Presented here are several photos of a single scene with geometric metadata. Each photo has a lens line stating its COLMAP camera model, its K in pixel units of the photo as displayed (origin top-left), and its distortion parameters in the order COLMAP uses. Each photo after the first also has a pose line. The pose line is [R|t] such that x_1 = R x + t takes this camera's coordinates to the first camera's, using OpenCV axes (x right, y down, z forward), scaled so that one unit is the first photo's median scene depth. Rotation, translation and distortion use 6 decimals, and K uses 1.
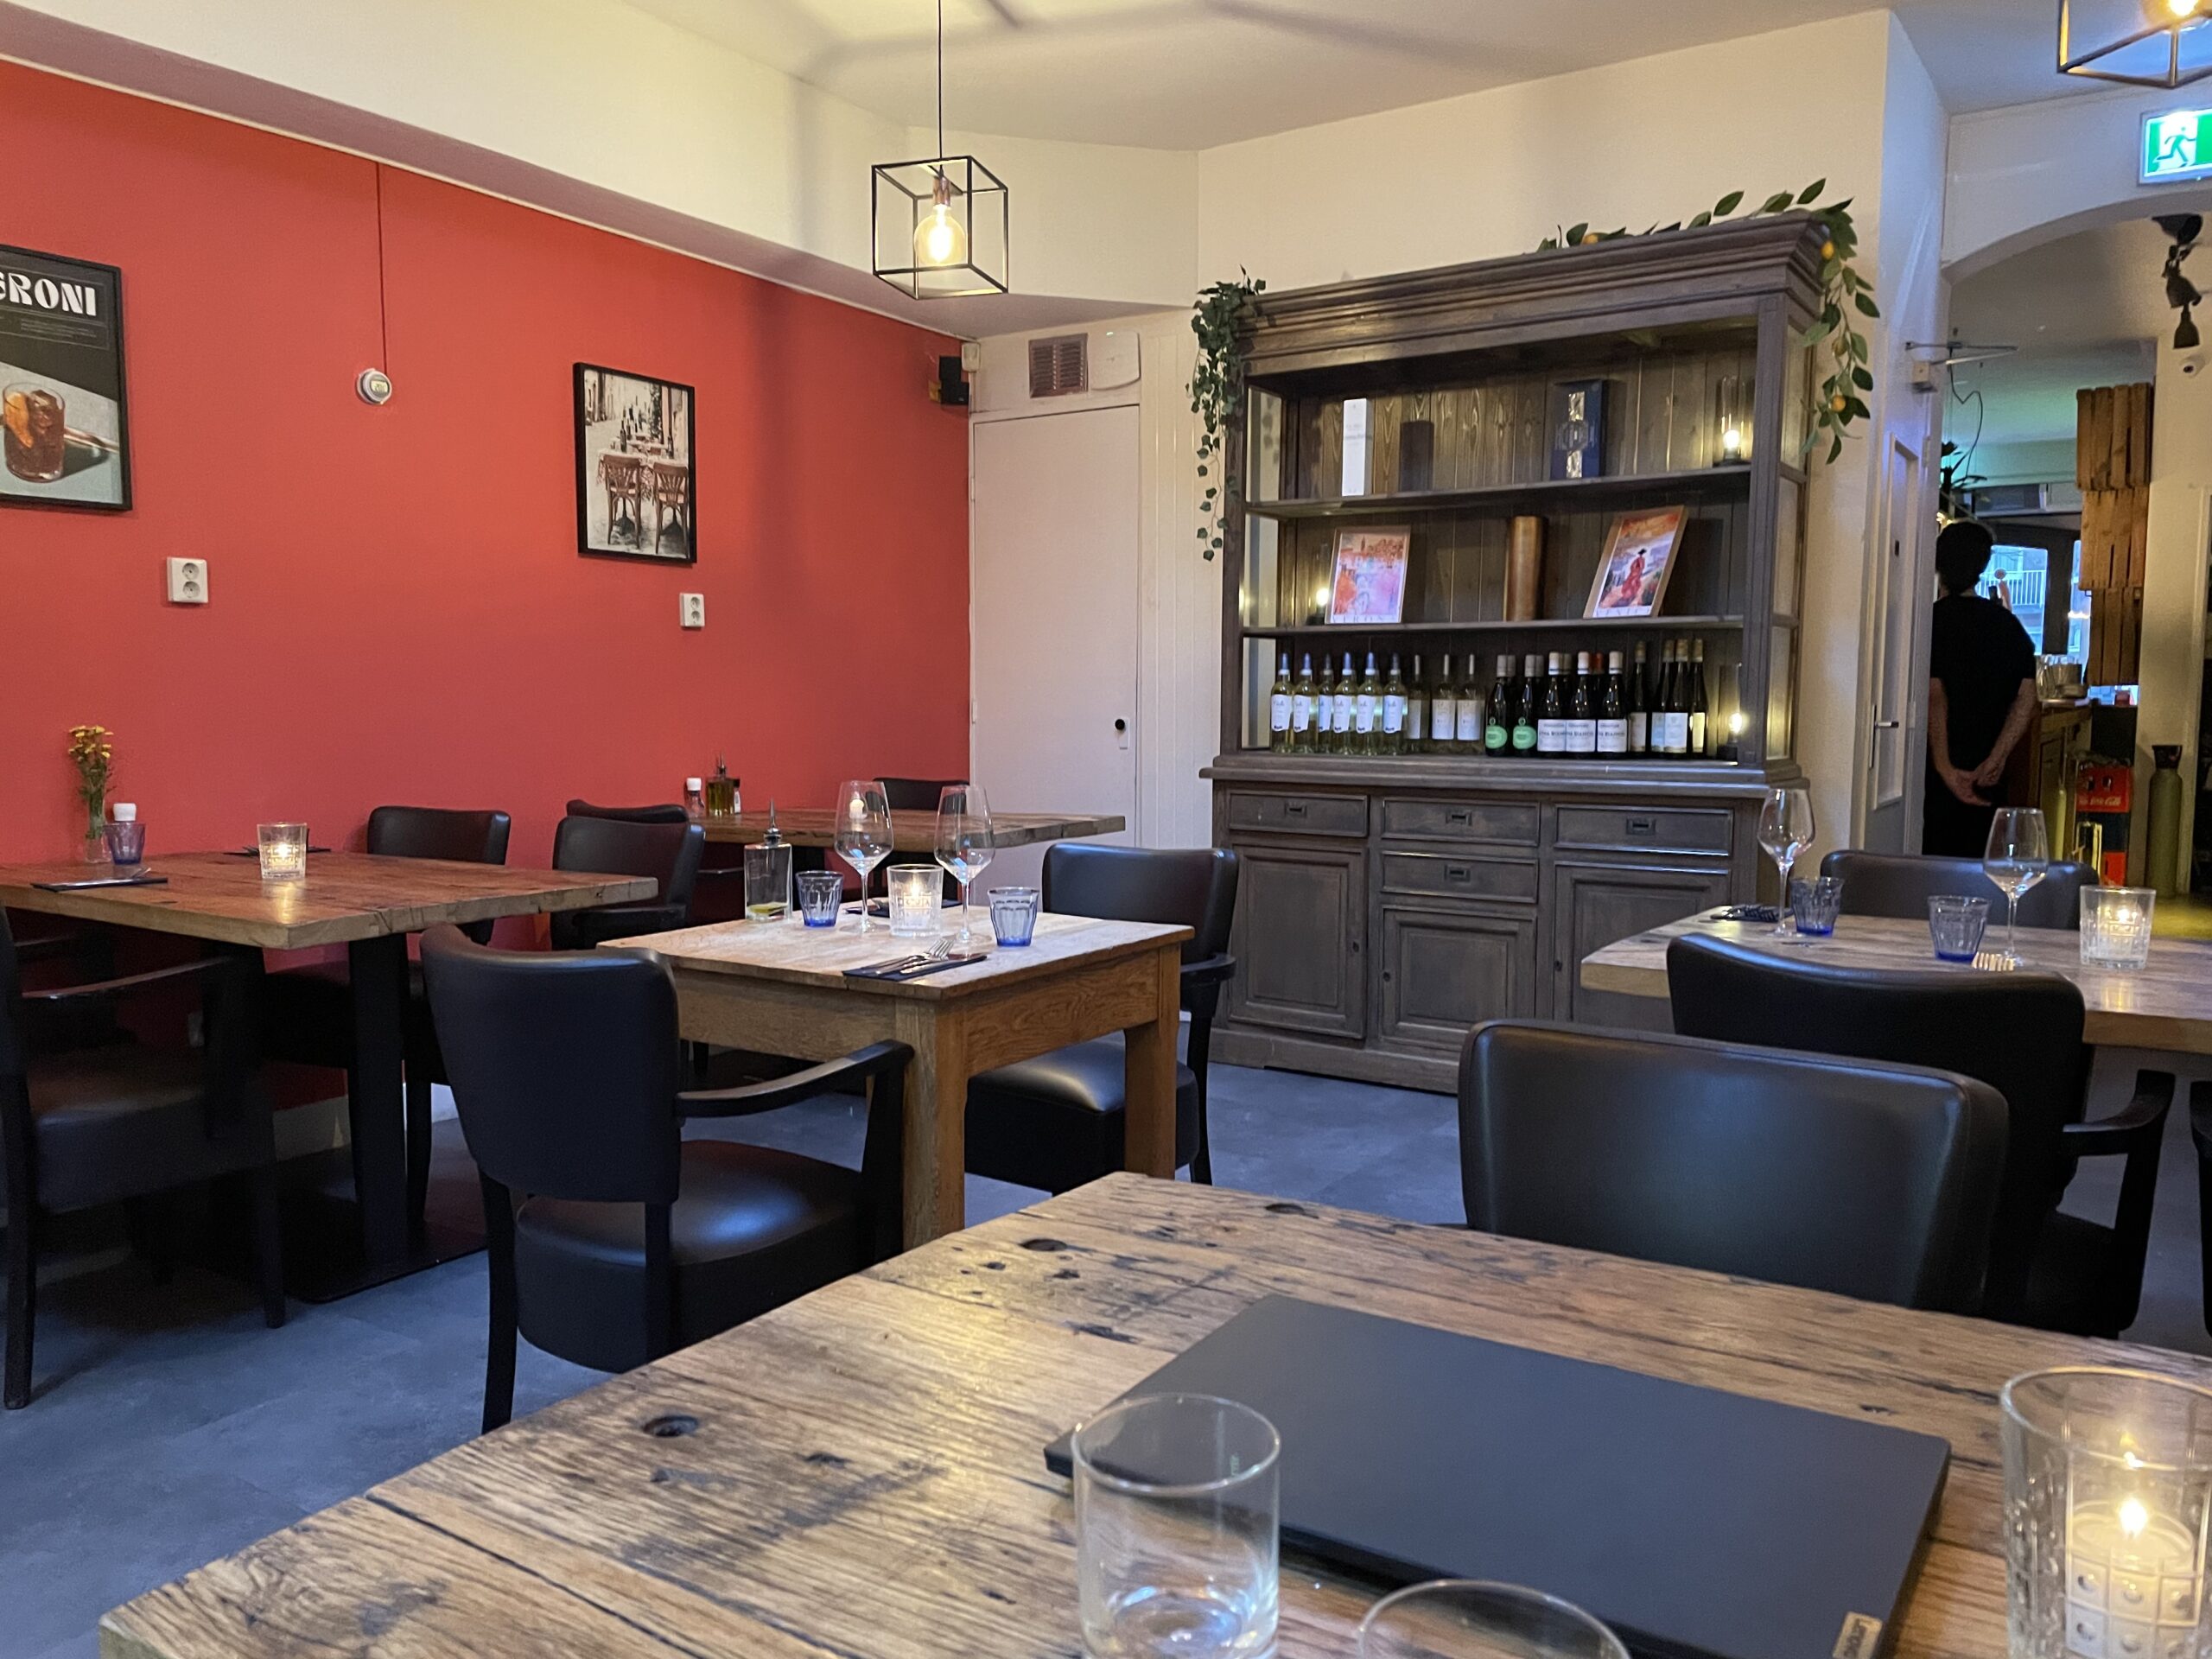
lens RADIAL K [[1670.5, 0, 1088.7], [0, 1670.5, 835.1], [0, 0, 1]] dist [0.105082, -0.131160]
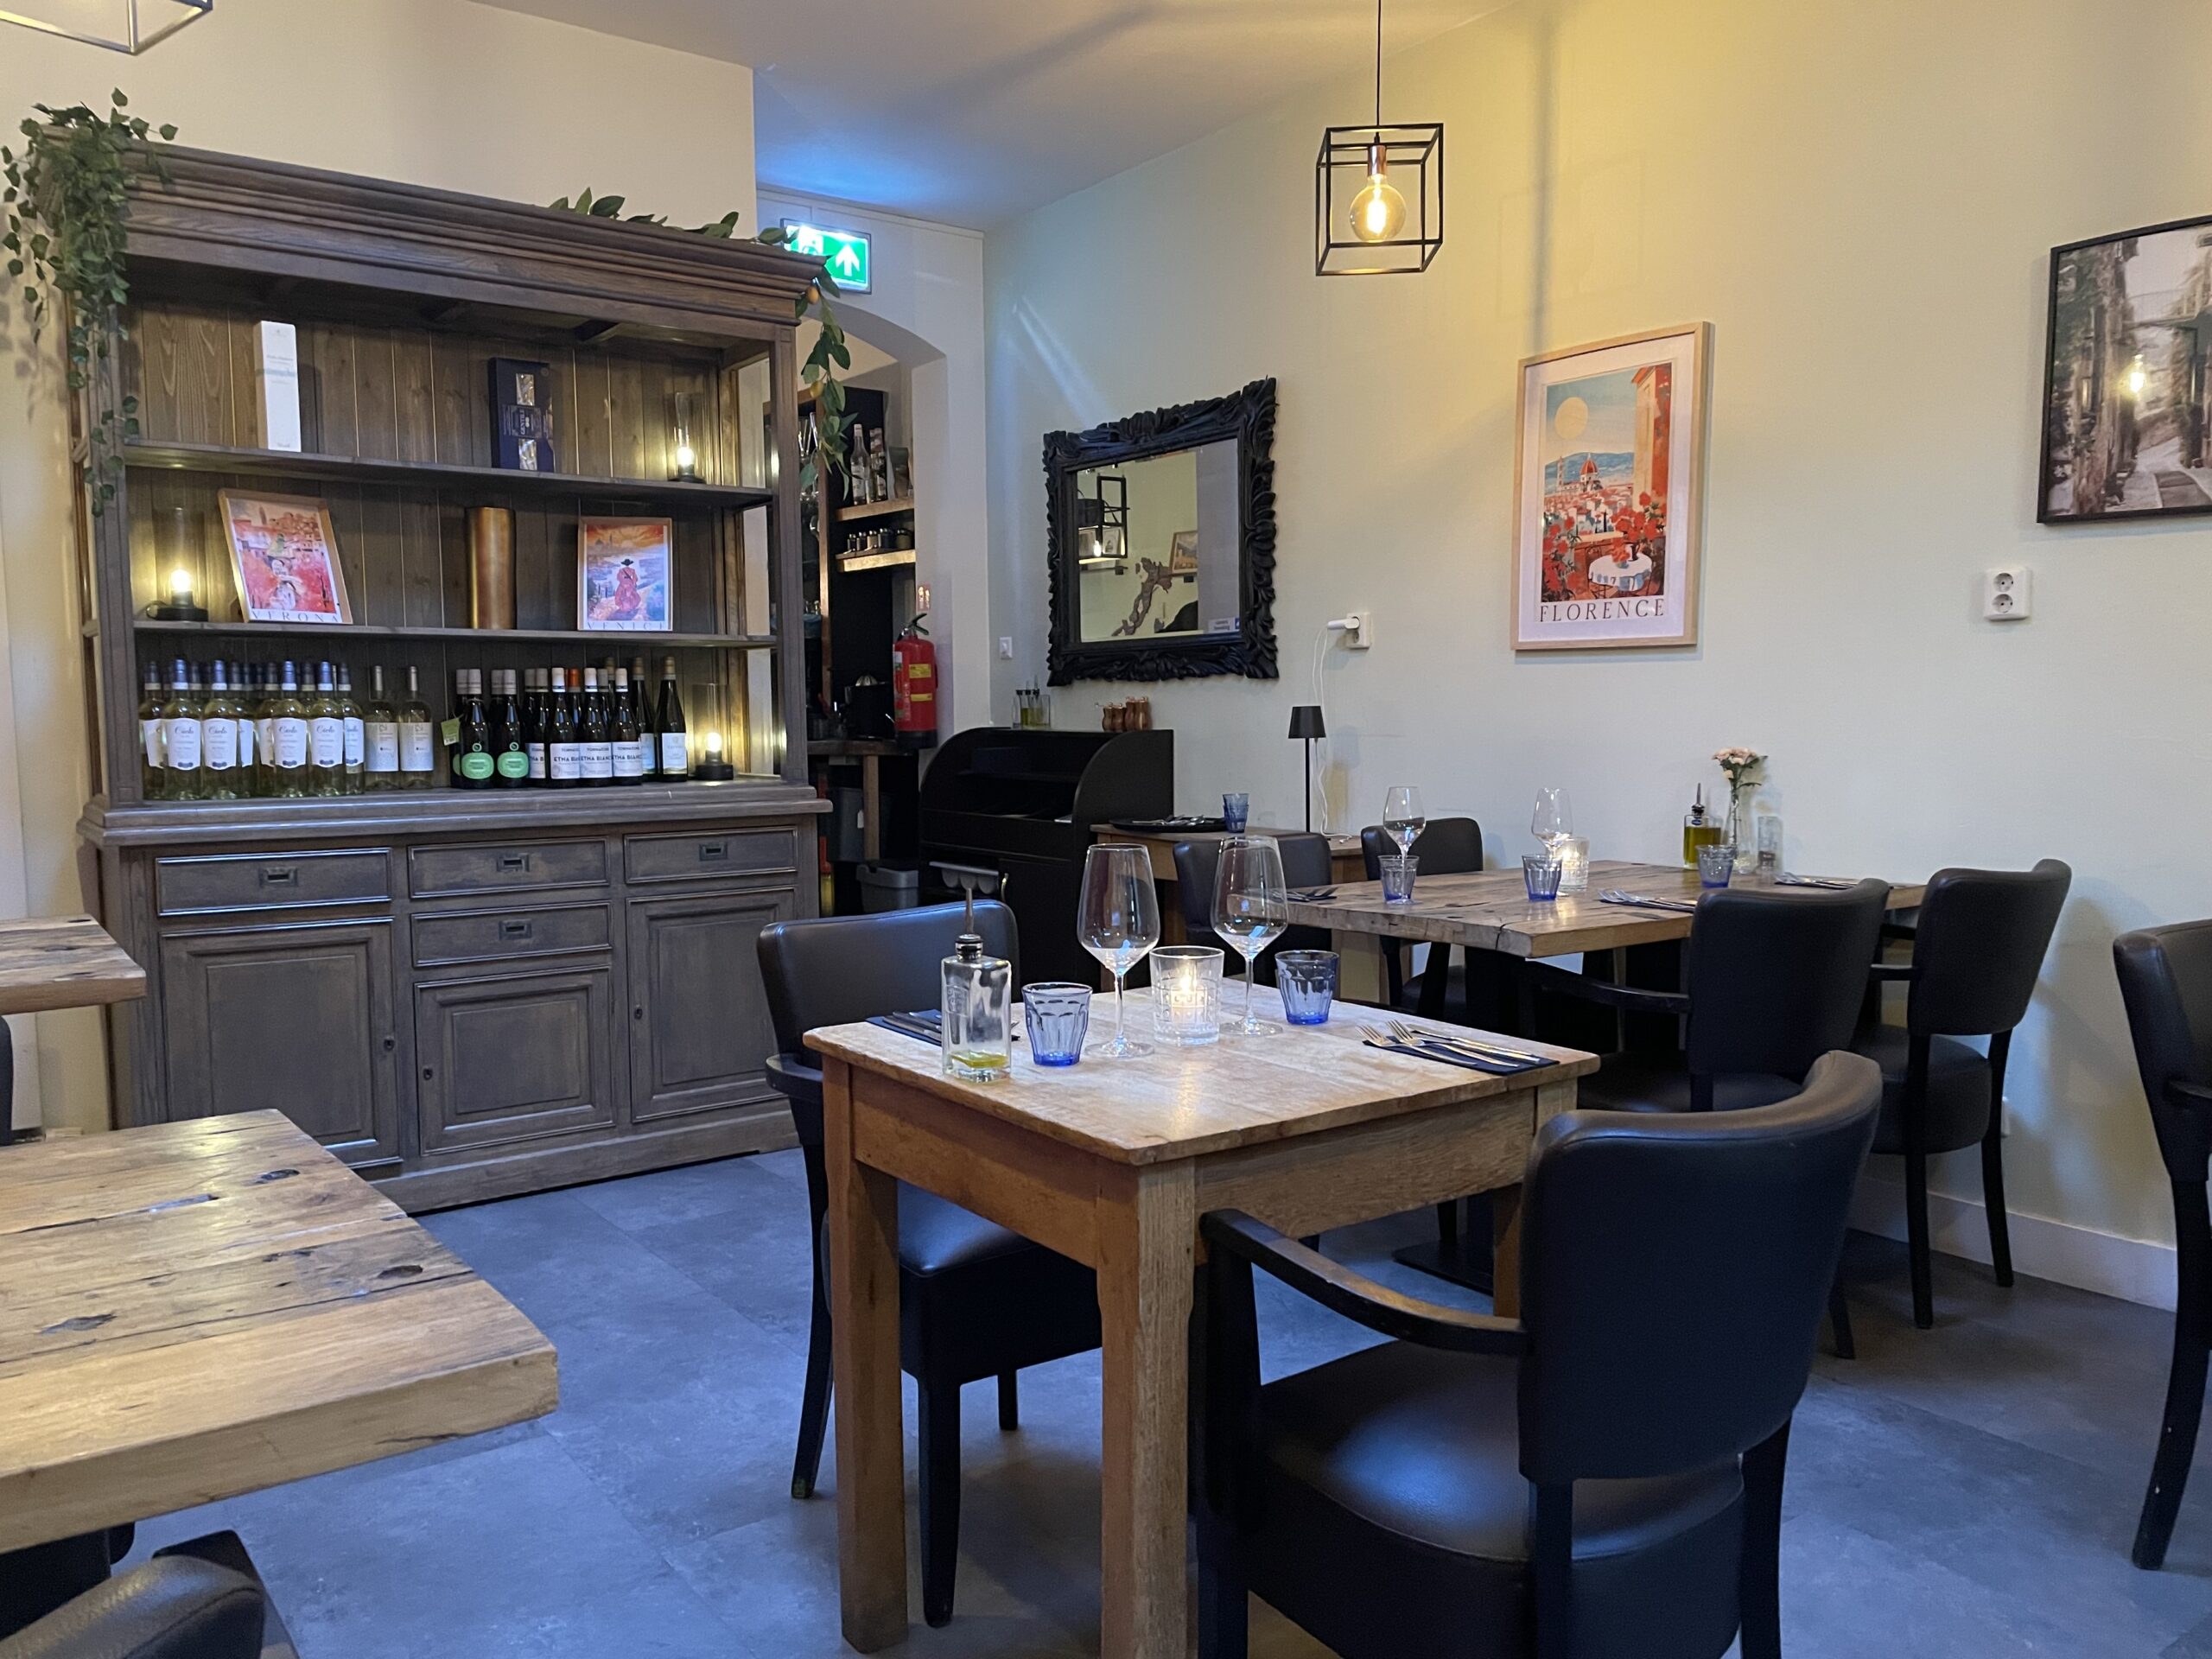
lens RADIAL K [[1670.5, 0, 1088.7], [0, 1670.5, 835.1], [0, 0, 1]] dist [0.105082, -0.131160]
pose [[0.349400, -0.080003, 0.933552, -0.459372], [0.087564, 0.994776, 0.052477, -0.042967], [-0.932873, 0.063410, 0.354580, 0.430988]]
